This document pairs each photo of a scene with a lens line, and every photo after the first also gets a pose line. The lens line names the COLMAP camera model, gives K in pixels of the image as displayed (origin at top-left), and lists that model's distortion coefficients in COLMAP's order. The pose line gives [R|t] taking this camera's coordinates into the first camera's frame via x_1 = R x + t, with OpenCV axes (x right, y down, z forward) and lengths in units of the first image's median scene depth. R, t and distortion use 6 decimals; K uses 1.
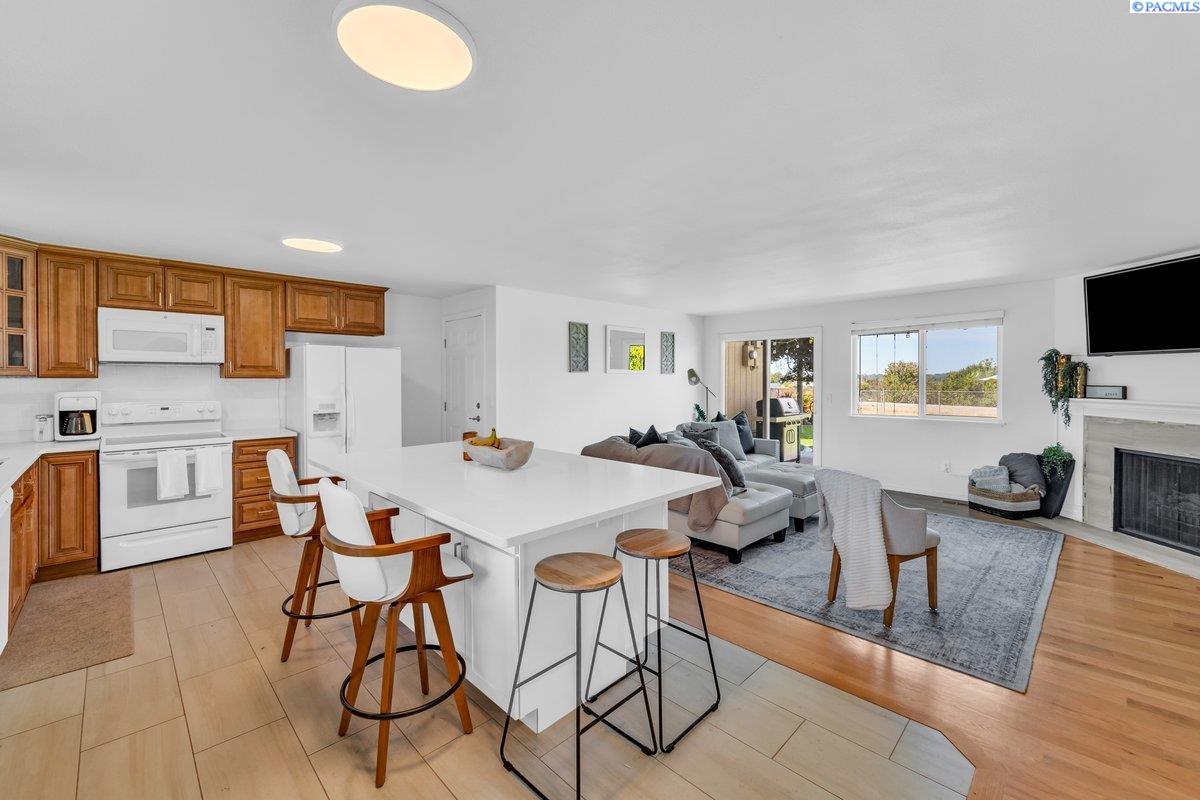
lens RADIAL K [[491.8, 0, 595.4], [0, 491.8, 373.9], [0, 0, 1]] dist [0.010750, -0.000154]
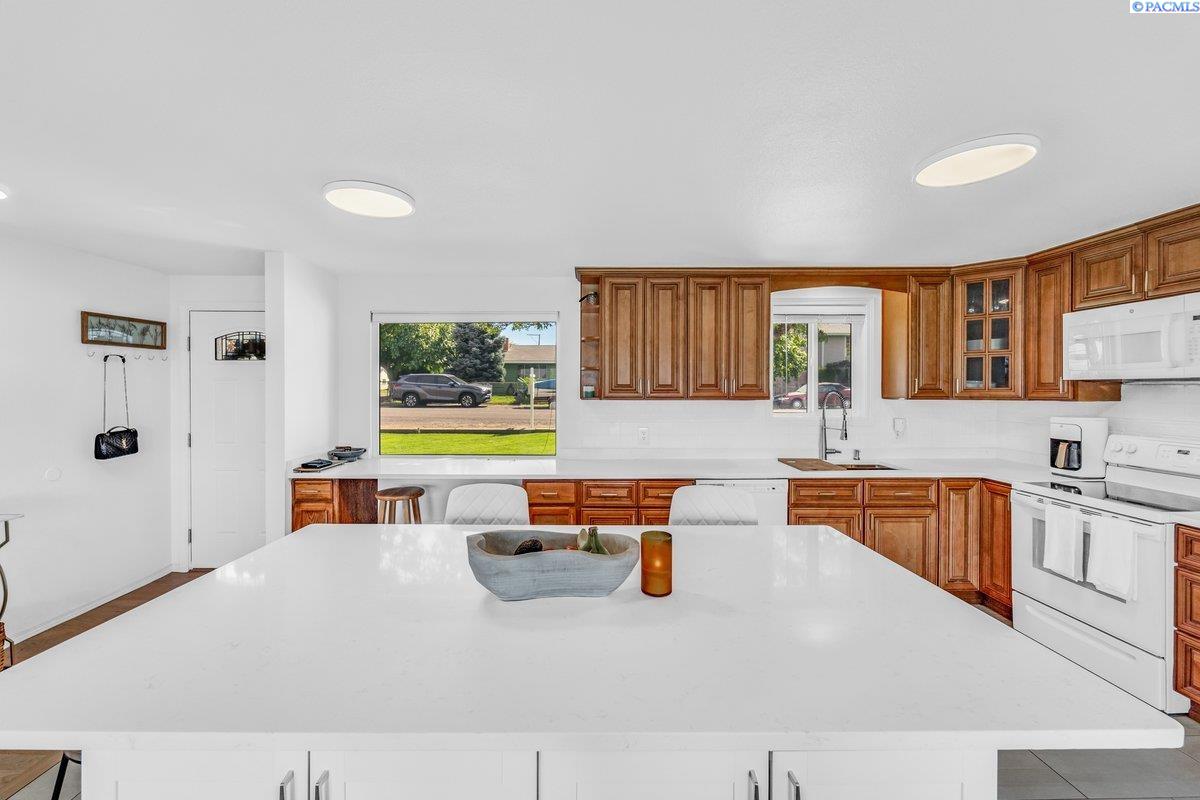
lens RADIAL K [[482.7, 0, 593.0], [0, 482.7, 393.2], [0, 0, 1]] dist [0.001892, -0.002945]
pose [[-0.698967, 0.003568, -0.715145, 0.082285], [-0.002102, 0.999973, 0.007044, -0.007683], [0.715151, 0.006427, -0.698941, 0.869820]]
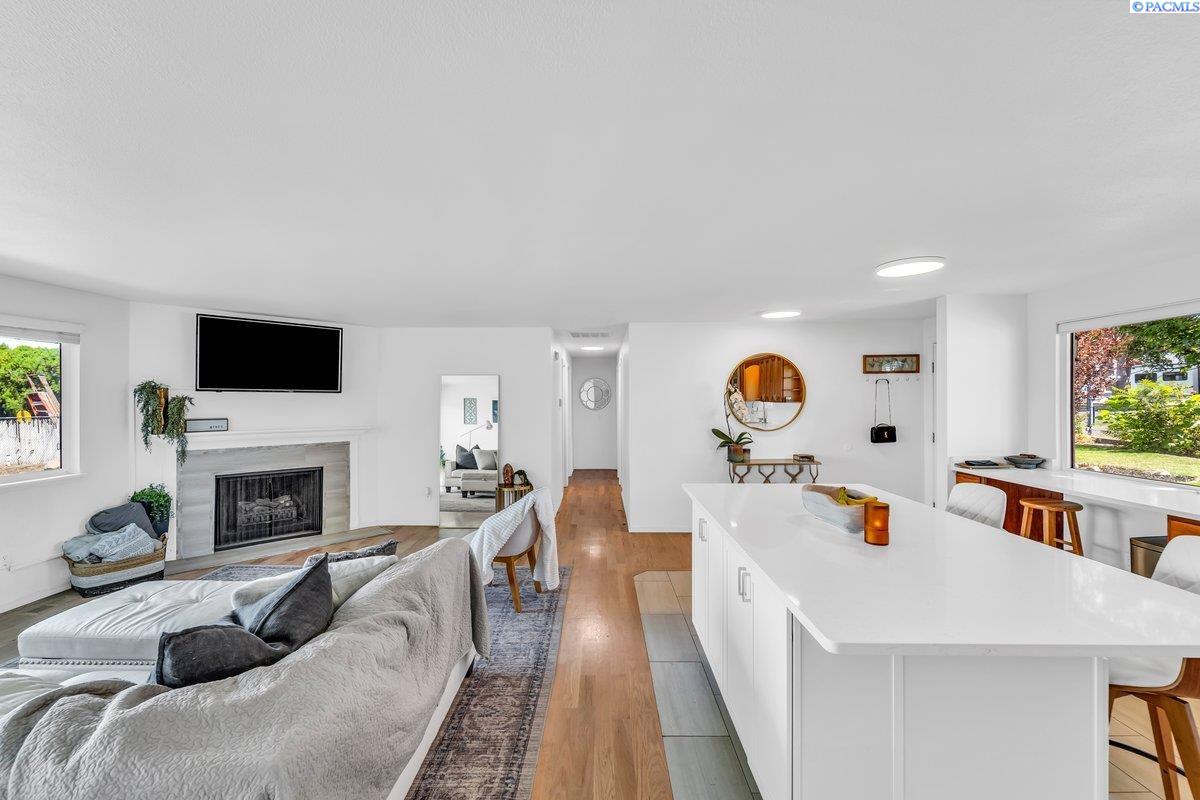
lens RADIAL K [[482.7, 0, 593.0], [0, 482.7, 393.2], [0, 0, 1]] dist [0.001892, -0.002945]
pose [[-0.693328, 0.012947, 0.720506, -0.313400], [0.005943, 0.999907, -0.012249, -0.015283], [-0.720598, -0.004210, -0.693340, 1.183425]]
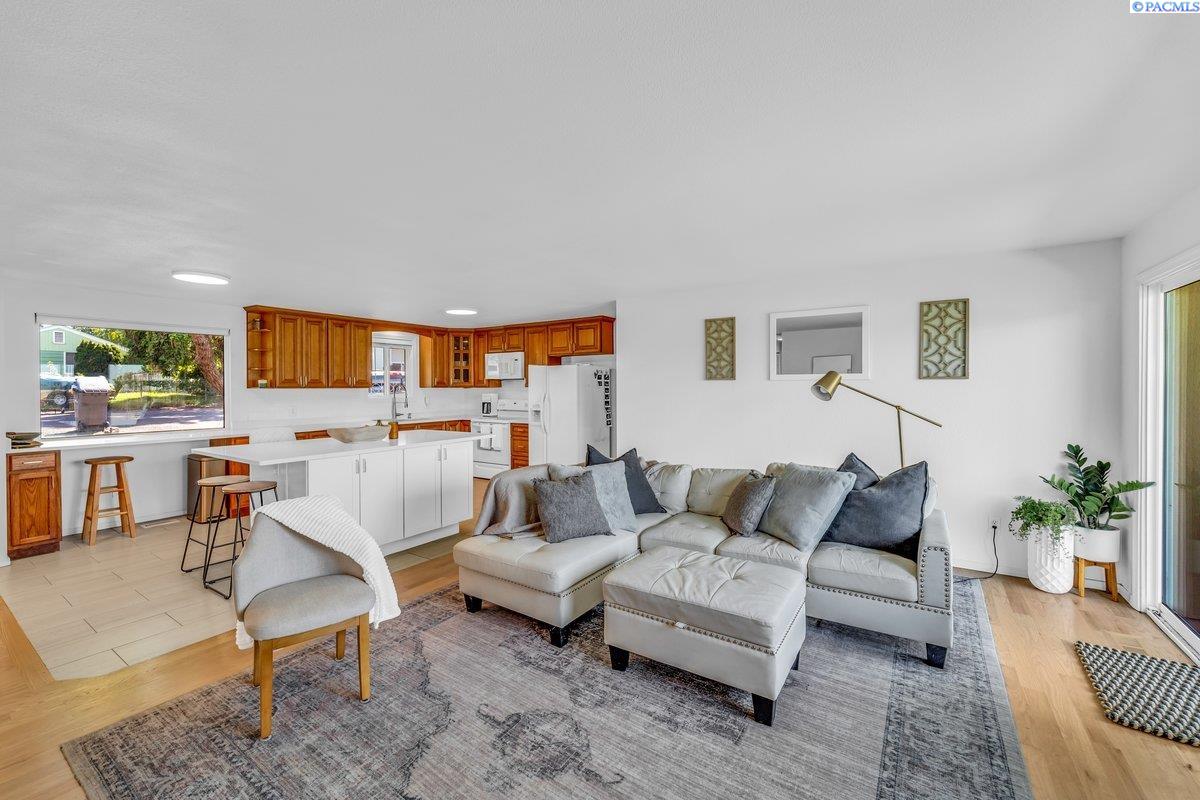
lens RADIAL K [[482.7, 0, 593.0], [0, 482.7, 393.2], [0, 0, 1]] dist [0.001892, -0.002945]
pose [[0.198909, 0.008649, -0.979980, 0.962802], [0.003025, 0.999951, 0.009439, 0.013111], [0.980013, -0.004842, 0.198873, 0.902993]]
